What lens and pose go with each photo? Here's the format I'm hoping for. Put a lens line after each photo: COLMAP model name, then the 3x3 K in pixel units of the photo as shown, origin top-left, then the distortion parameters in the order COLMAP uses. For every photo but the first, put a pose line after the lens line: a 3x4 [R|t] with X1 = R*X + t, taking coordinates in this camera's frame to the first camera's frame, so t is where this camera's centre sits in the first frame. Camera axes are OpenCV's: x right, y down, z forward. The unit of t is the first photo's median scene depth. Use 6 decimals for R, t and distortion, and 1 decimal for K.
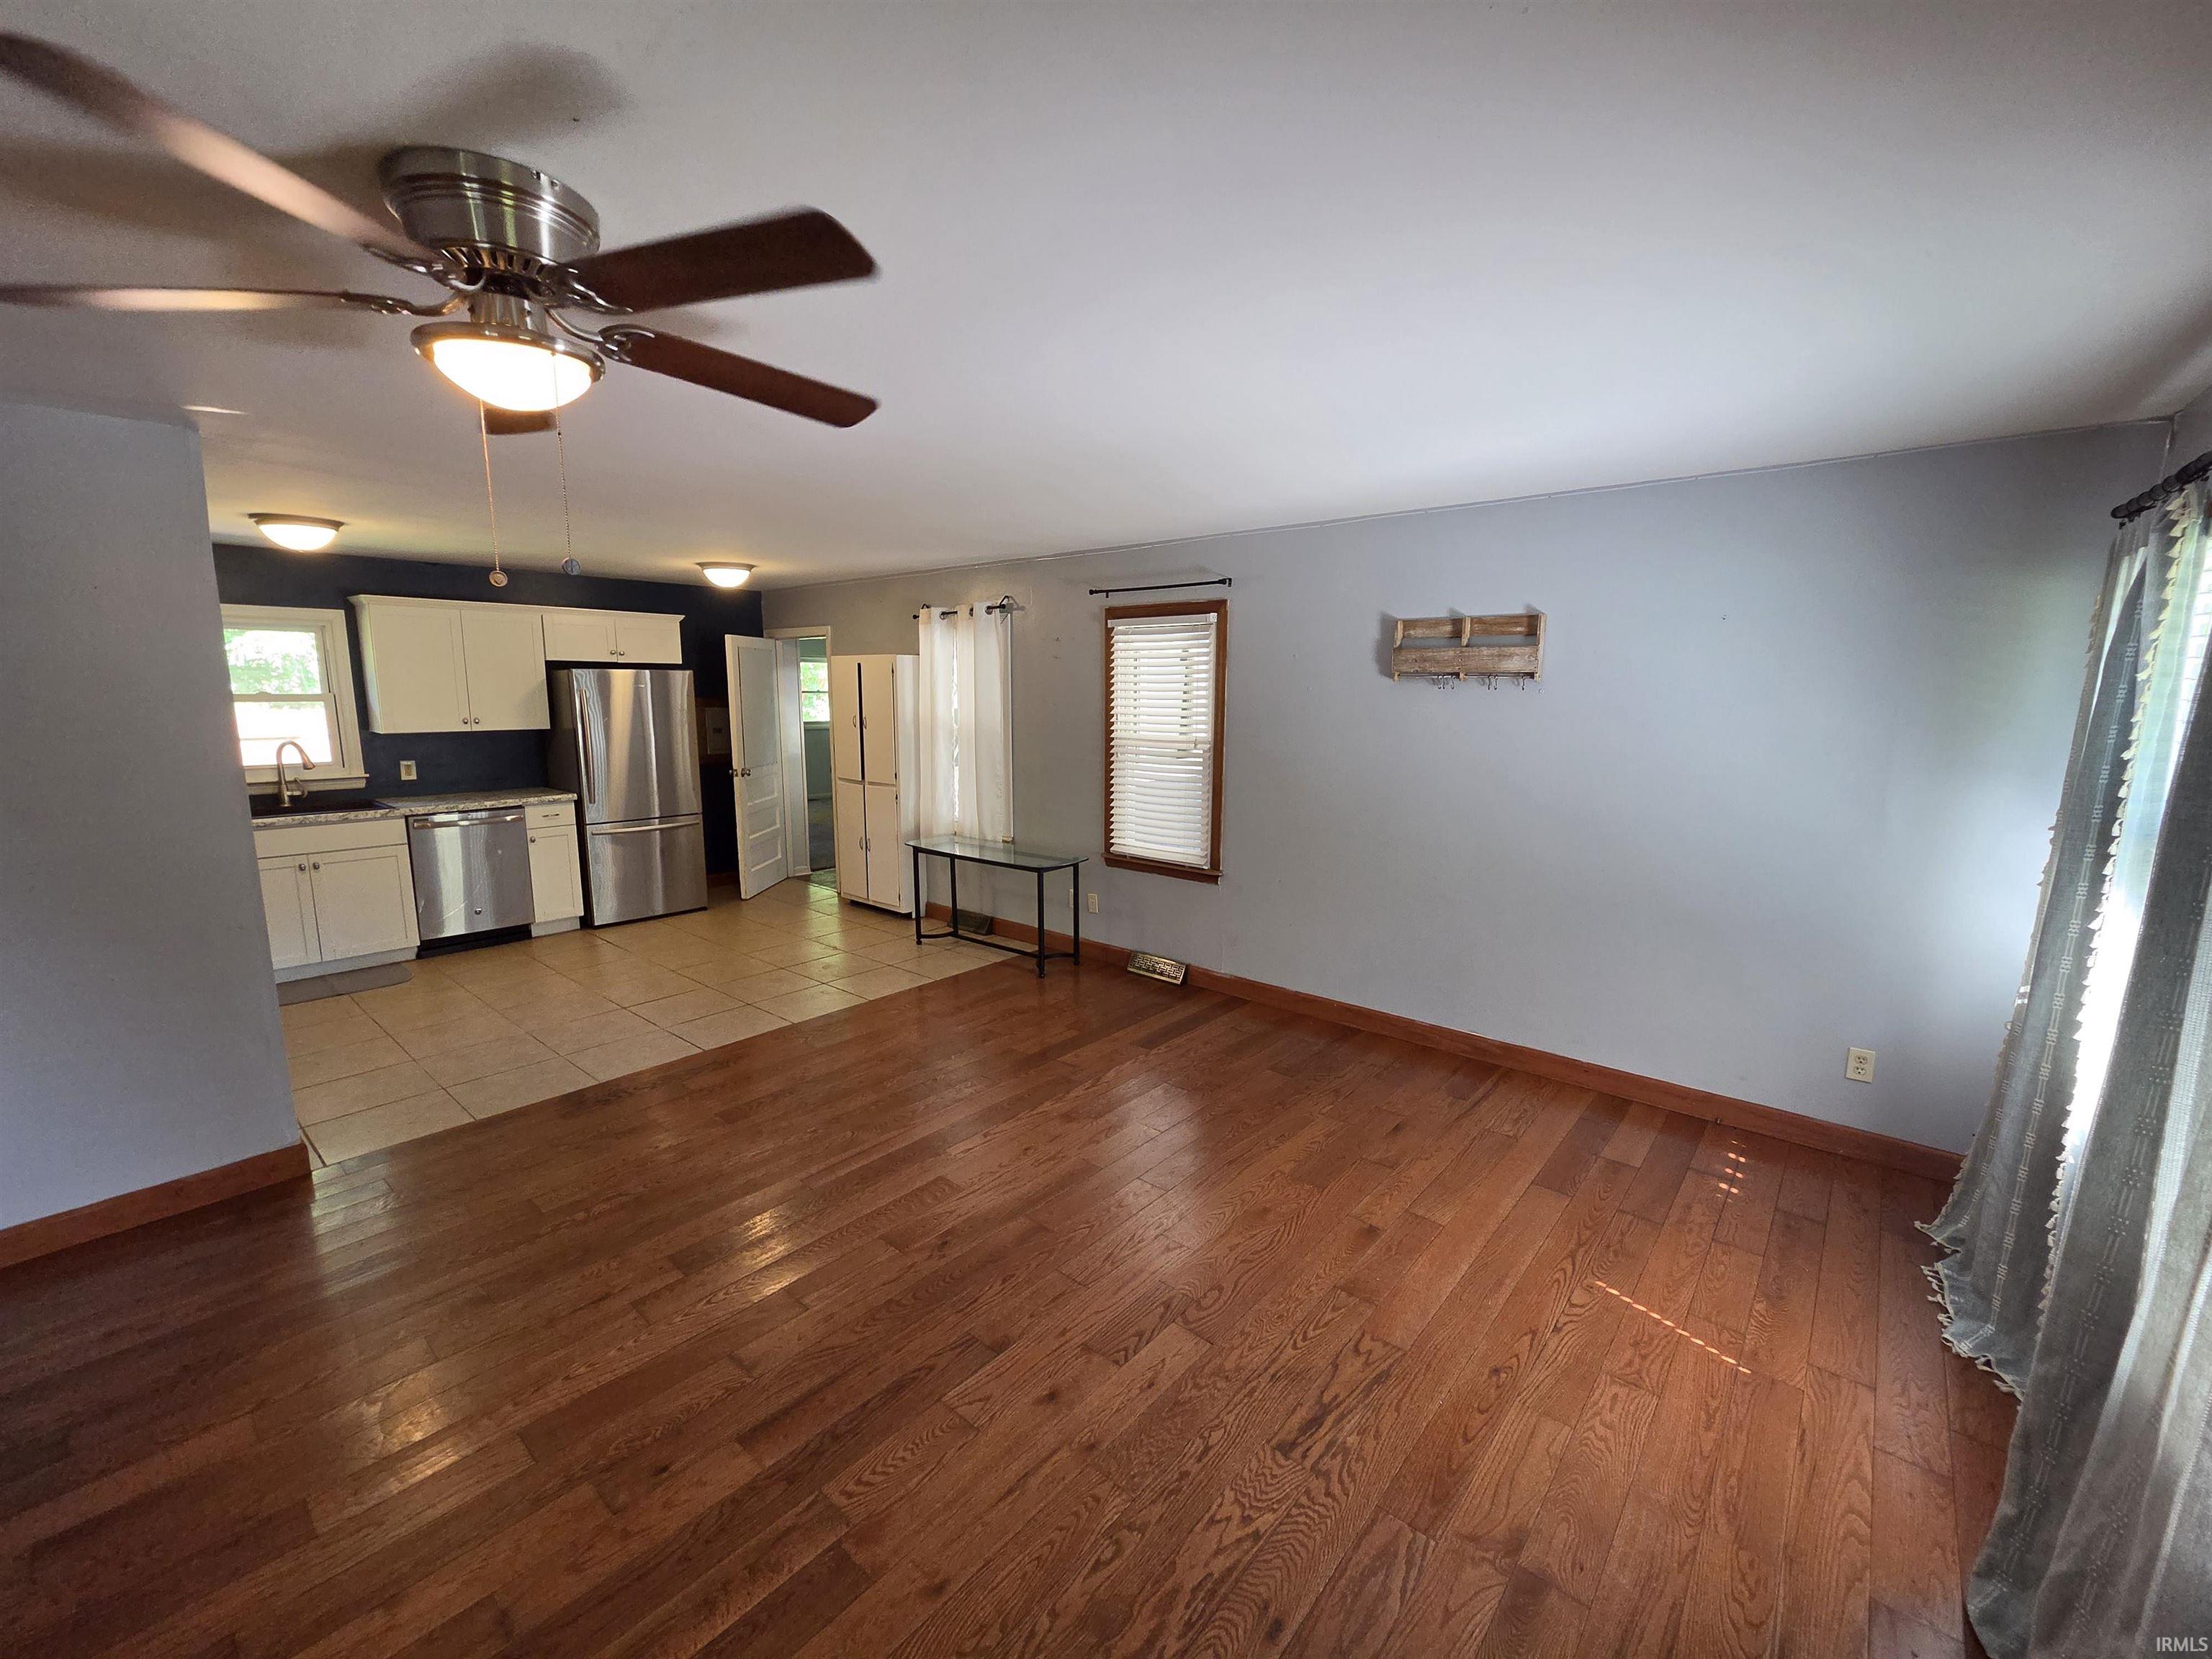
lens RADIAL K [[907.5, 0, 1110.7], [0, 907.5, 835.4], [0, 0, 1]] dist [0.000419, -0.000139]
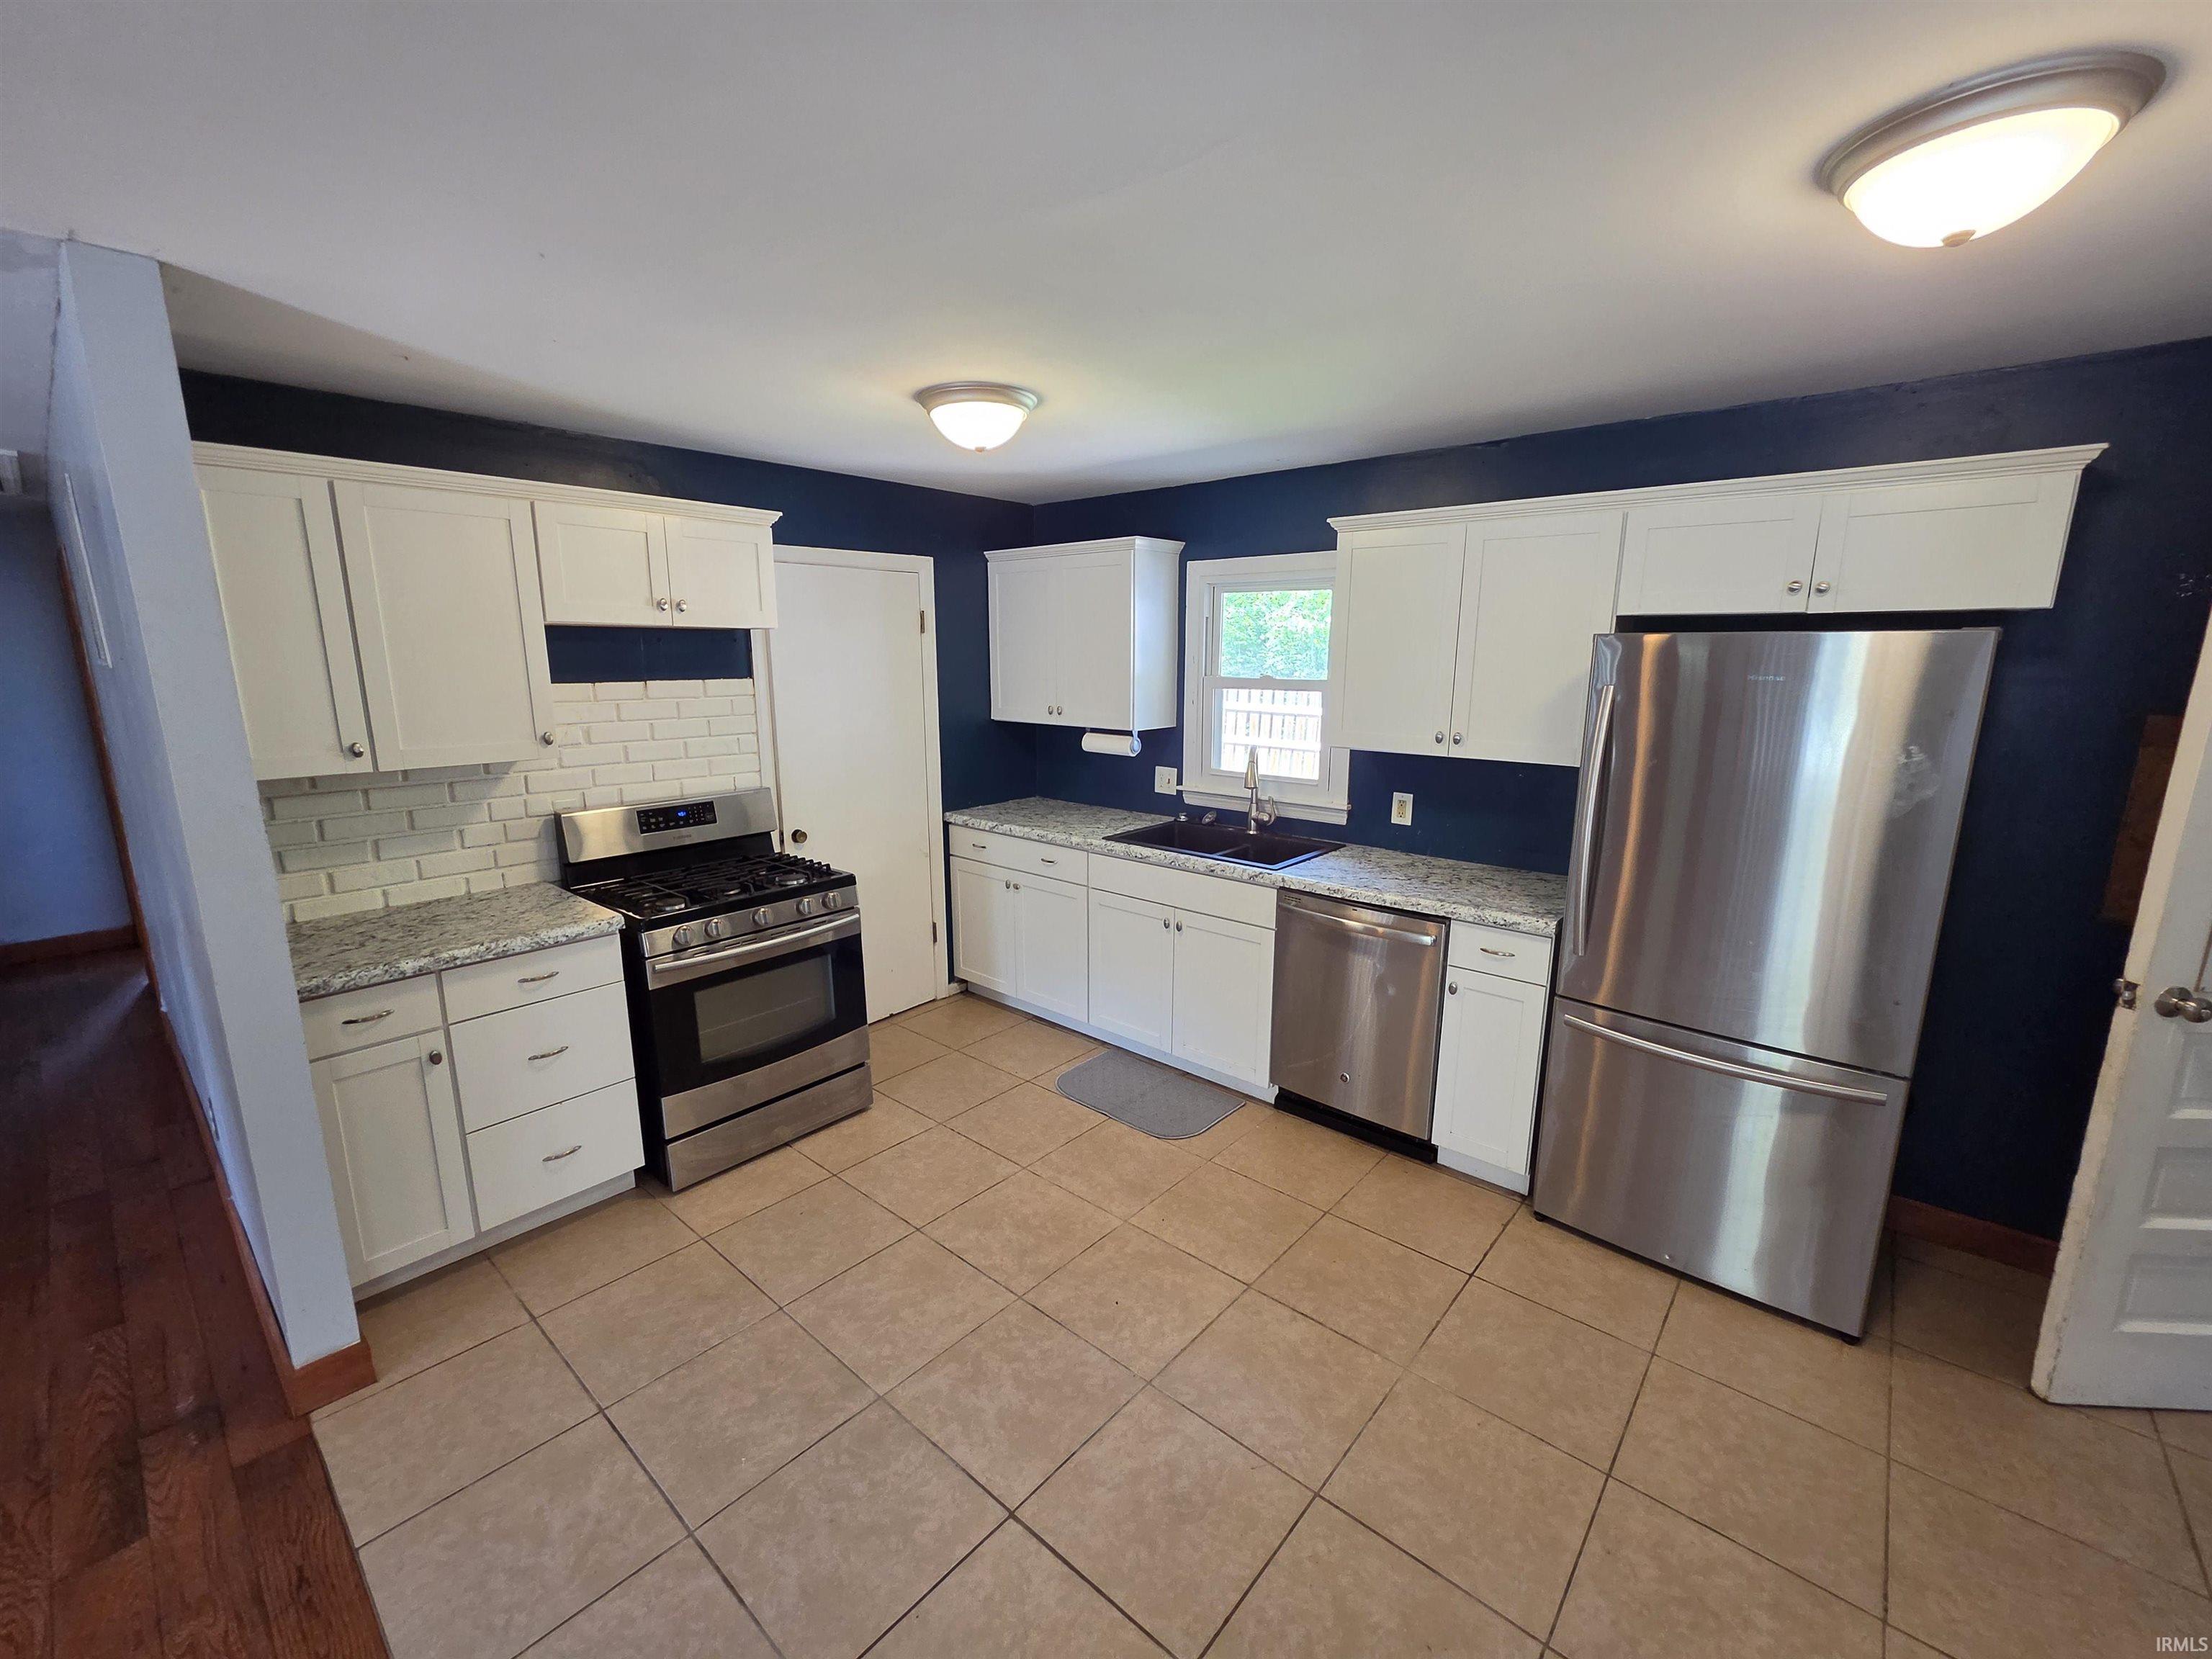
lens RADIAL K [[907.5, 0, 1110.7], [0, 907.5, 835.4], [0, 0, 1]] dist [0.000419, -0.000139]
pose [[-0.004575, 0.195757, -0.980642, -0.176085], [-0.164068, 0.967216, 0.193842, -0.141770], [0.986438, 0.161779, 0.027693, 0.803225]]
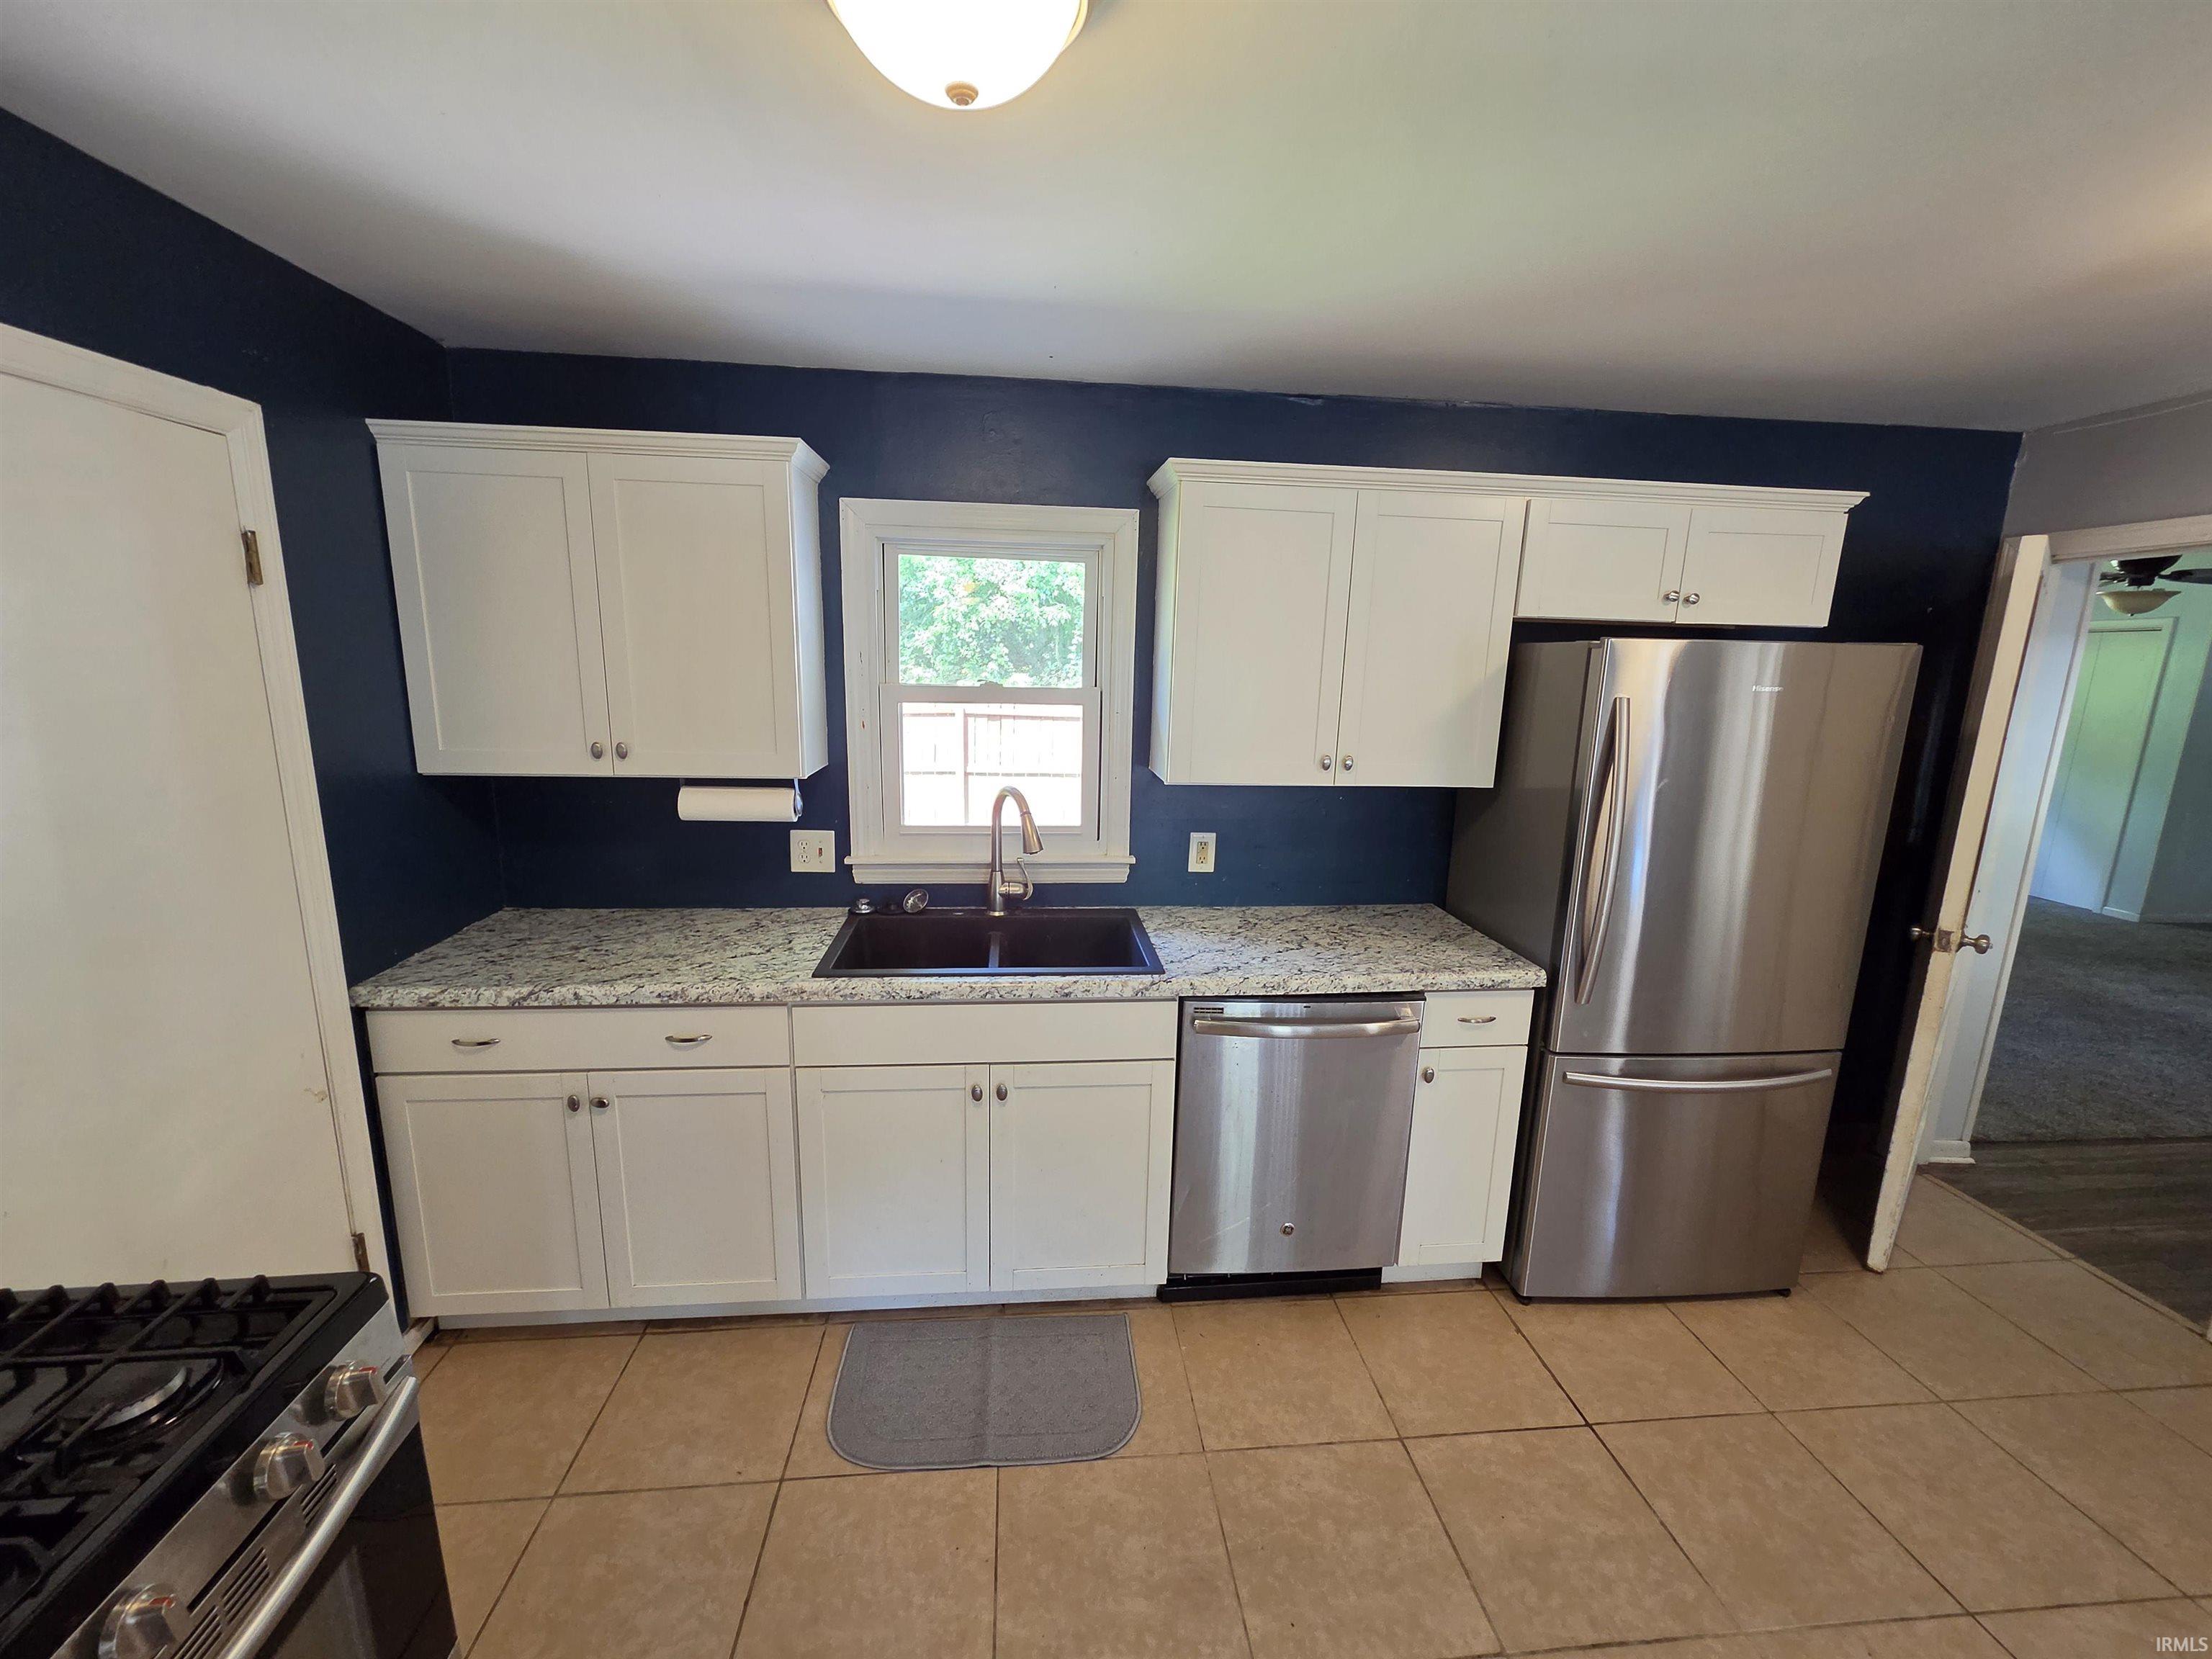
lens RADIAL K [[907.5, 0, 1110.7], [0, 907.5, 835.4], [0, 0, 1]] dist [0.000419, -0.000139]
pose [[0.722794, 0.144981, -0.675684, -0.493643], [-0.130687, 0.988779, 0.072363, -0.109964], [0.678594, 0.036000, 0.733631, 0.624997]]
